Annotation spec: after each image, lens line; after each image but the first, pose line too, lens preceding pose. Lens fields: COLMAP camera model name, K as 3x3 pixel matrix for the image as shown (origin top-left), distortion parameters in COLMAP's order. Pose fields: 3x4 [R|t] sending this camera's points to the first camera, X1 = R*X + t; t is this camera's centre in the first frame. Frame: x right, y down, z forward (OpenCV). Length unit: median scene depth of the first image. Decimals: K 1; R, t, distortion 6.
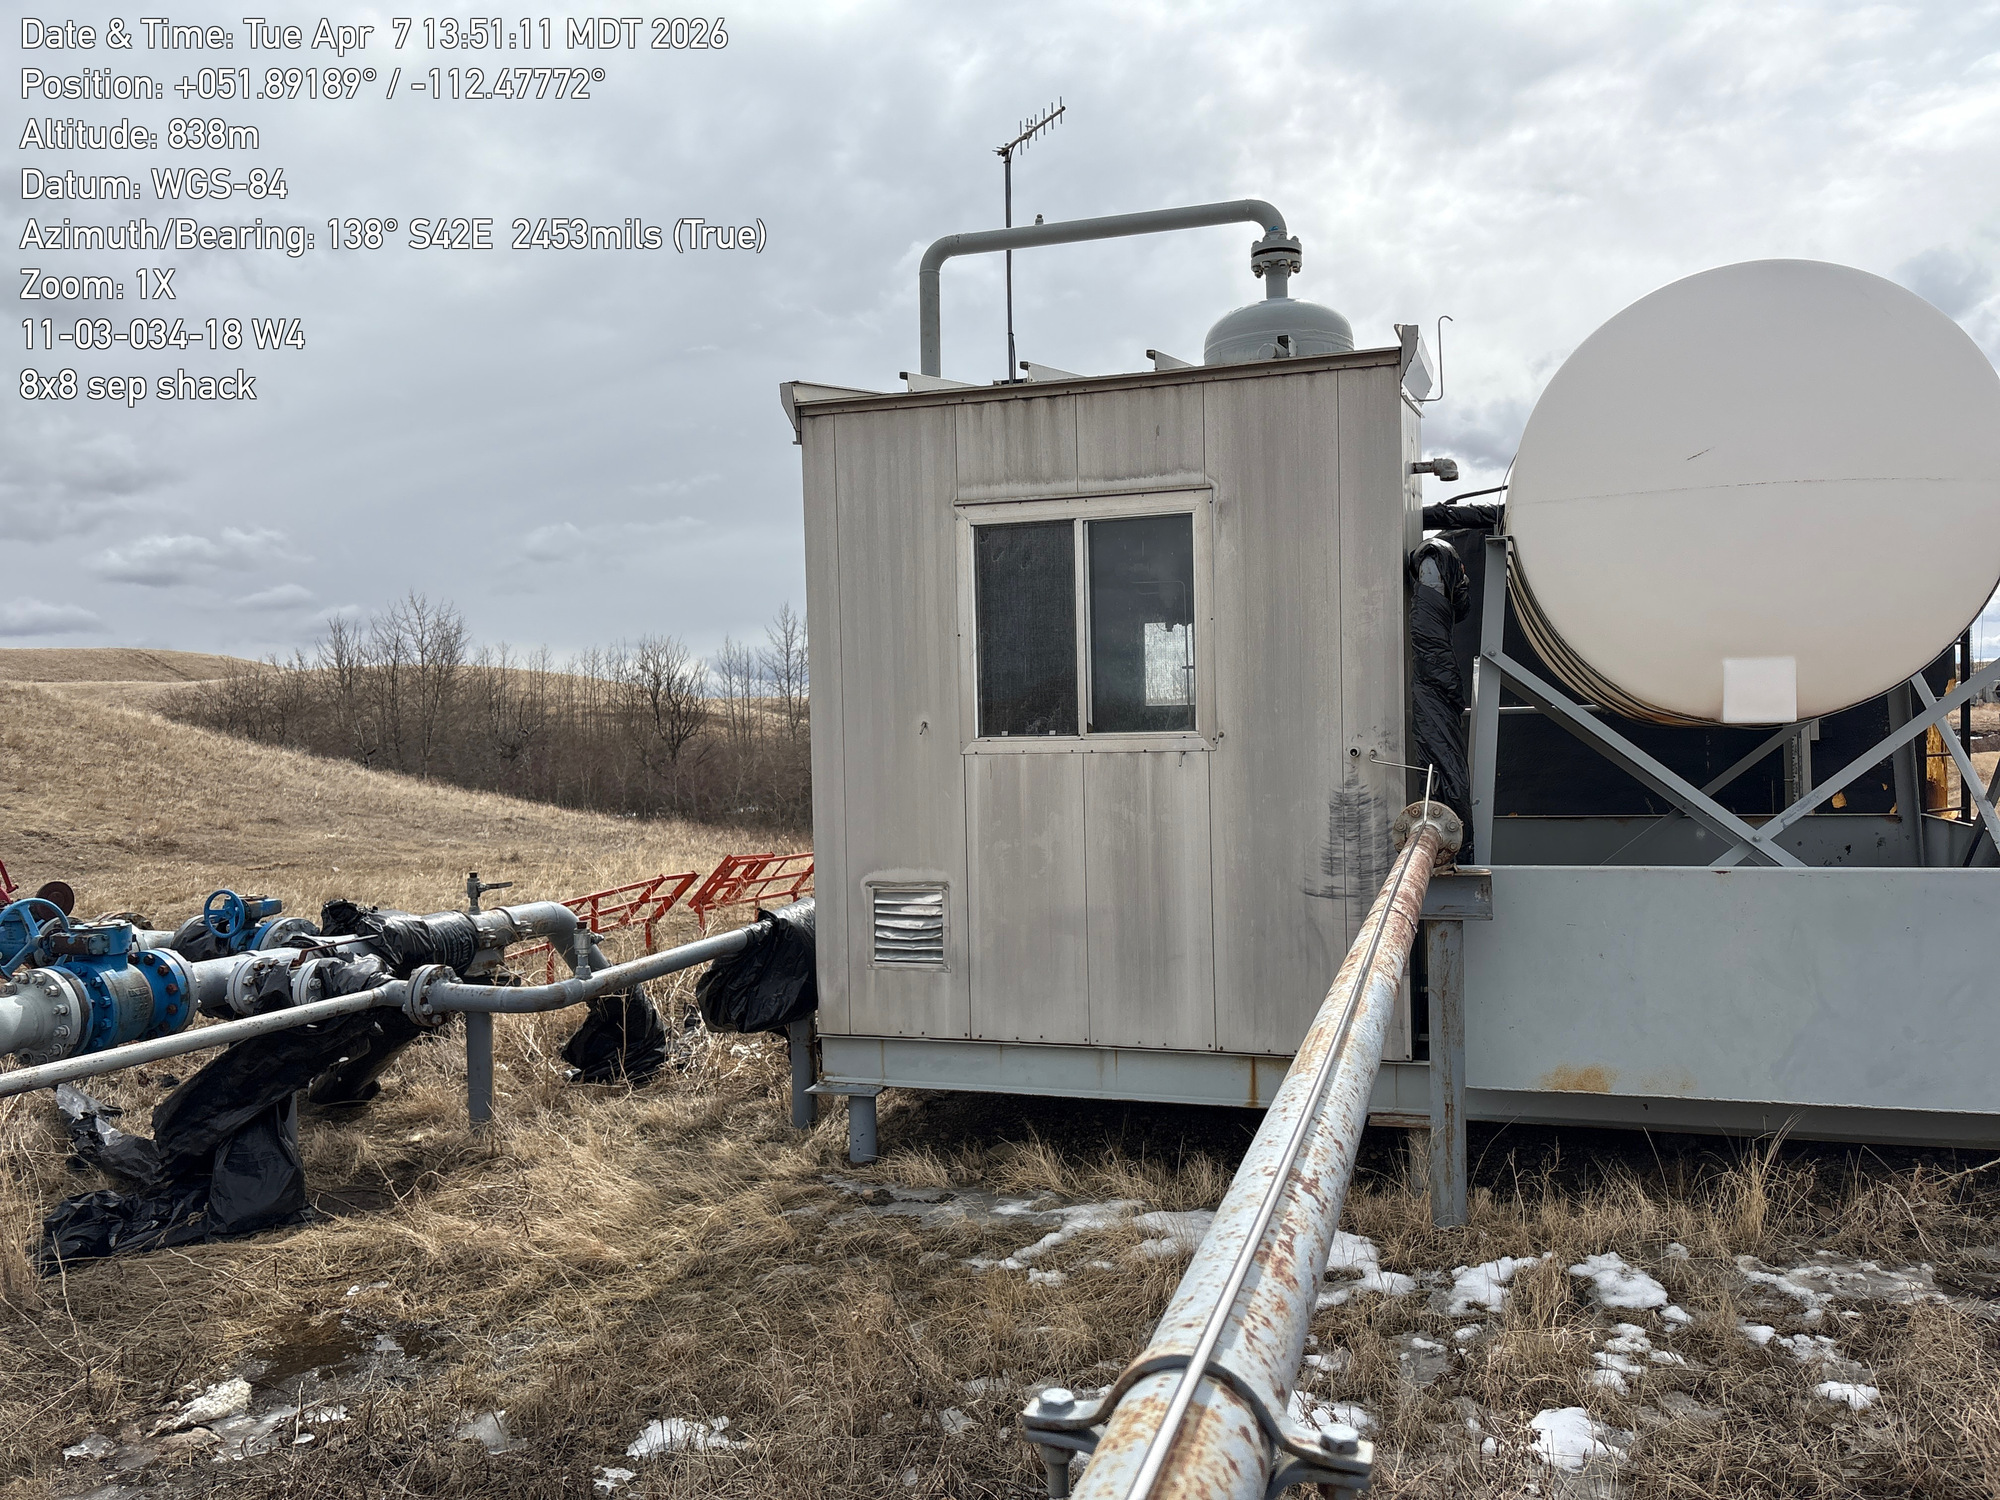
lens RADIAL K [[1535.1, 0, 1027.6], [0, 1535.1, 747.8], [0, 0, 1]] dist [0.083920, -0.099507]
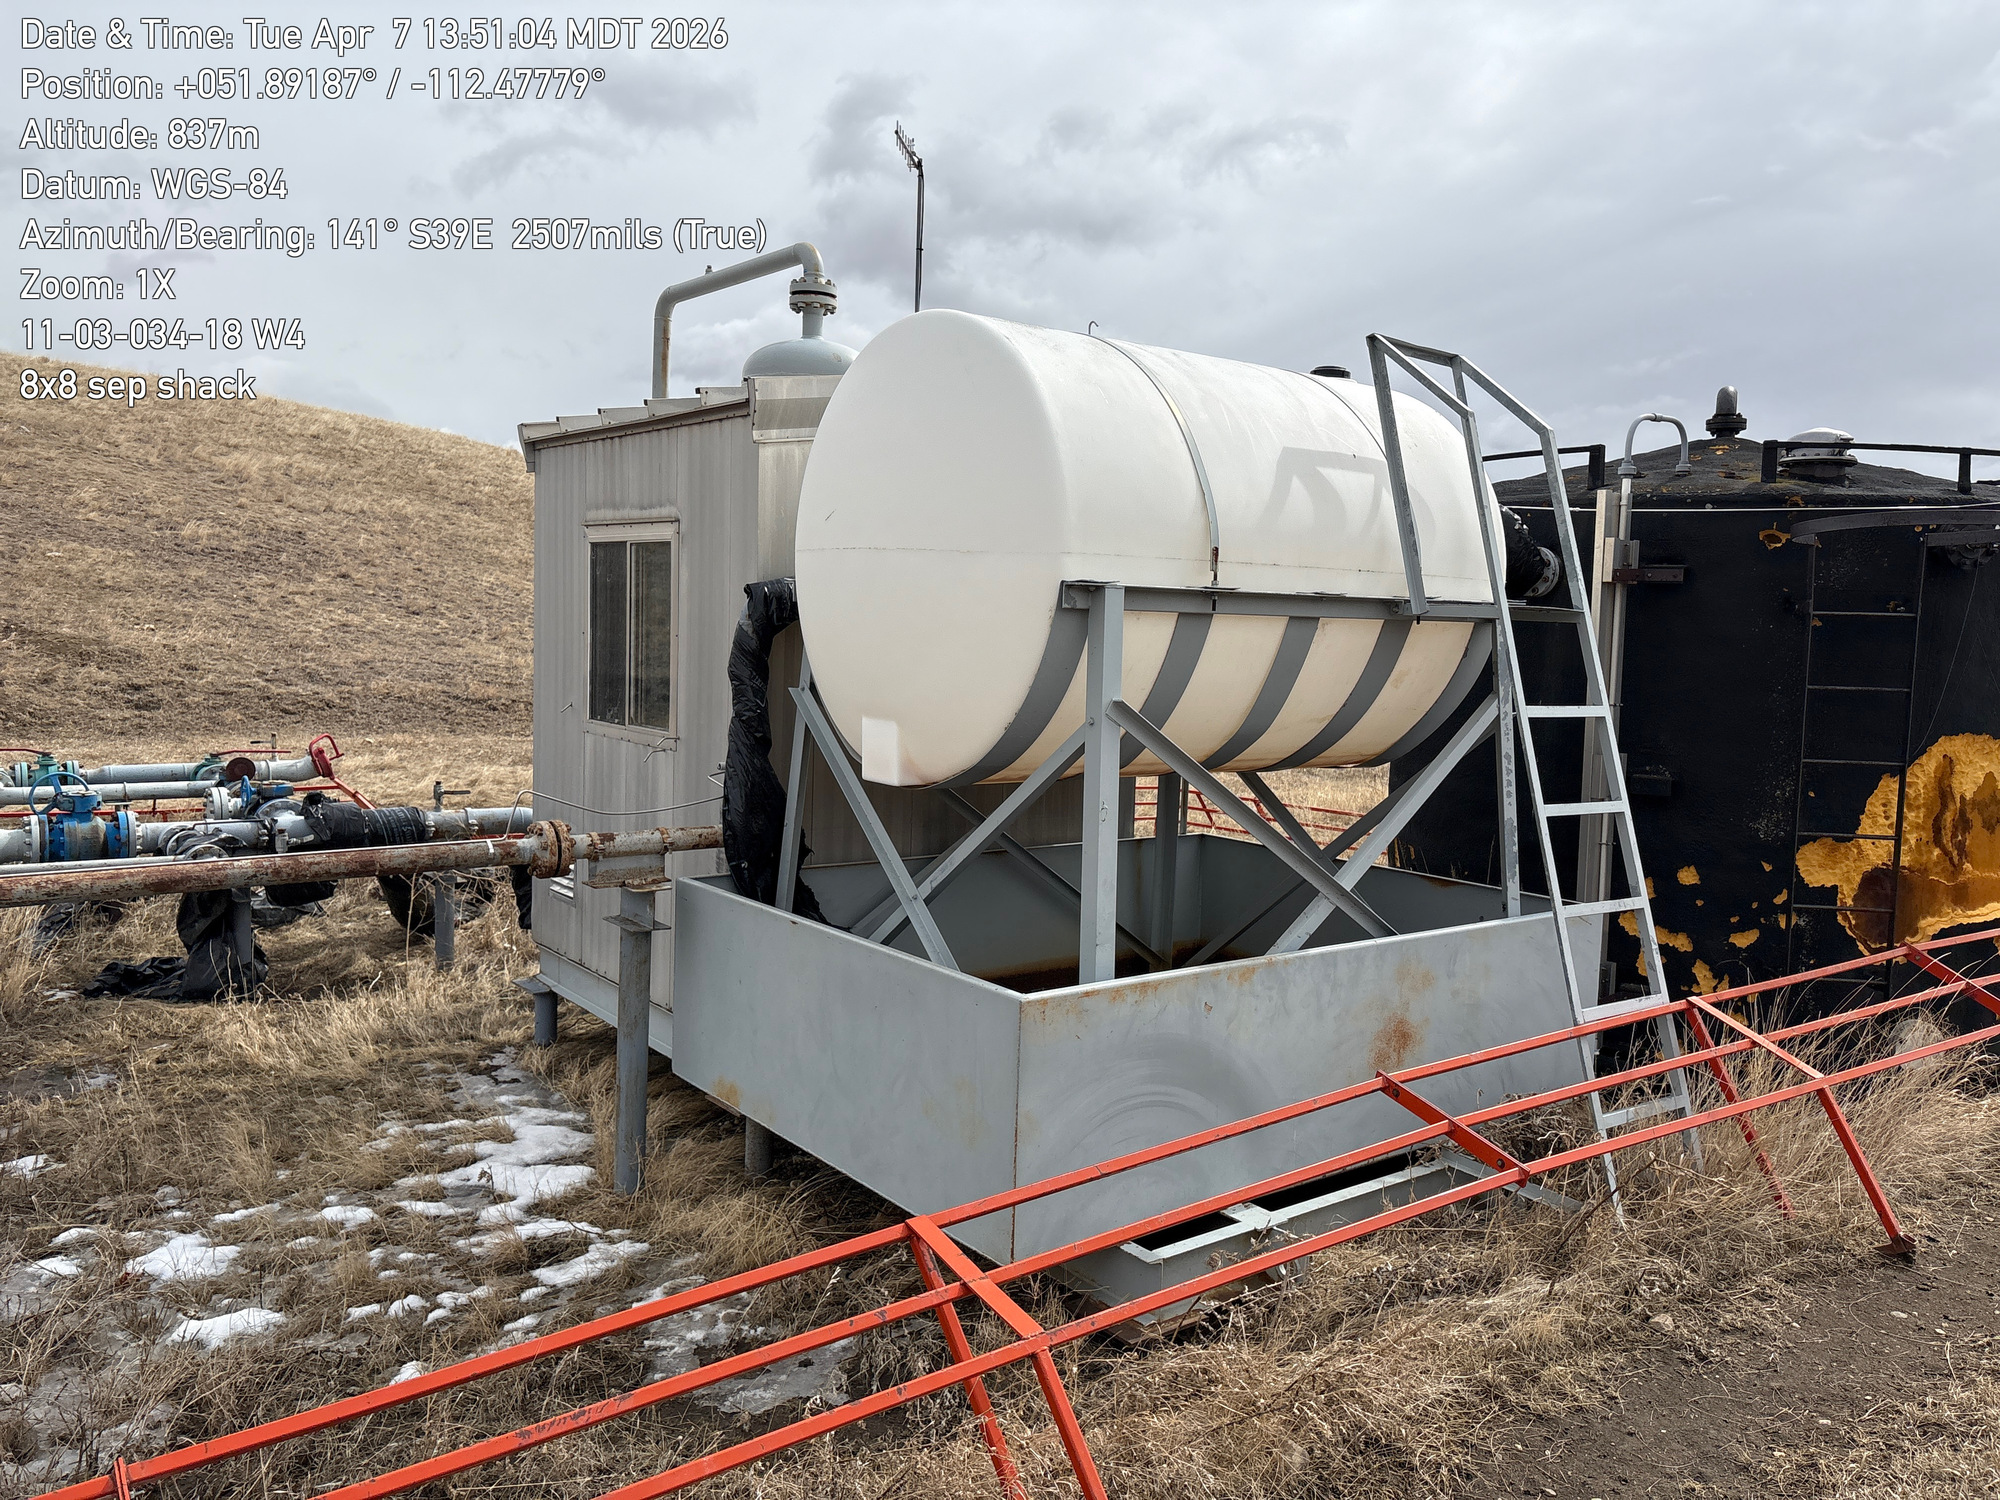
lens RADIAL K [[1535.1, 0, 1027.6], [0, 1535.1, 747.8], [0, 0, 1]] dist [0.083920, -0.099507]
pose [[0.805147, 0.096452, -0.585180, 0.991681], [-0.052640, 0.994415, 0.091477, -0.118180], [0.590735, -0.042848, 0.805727, 0.230270]]
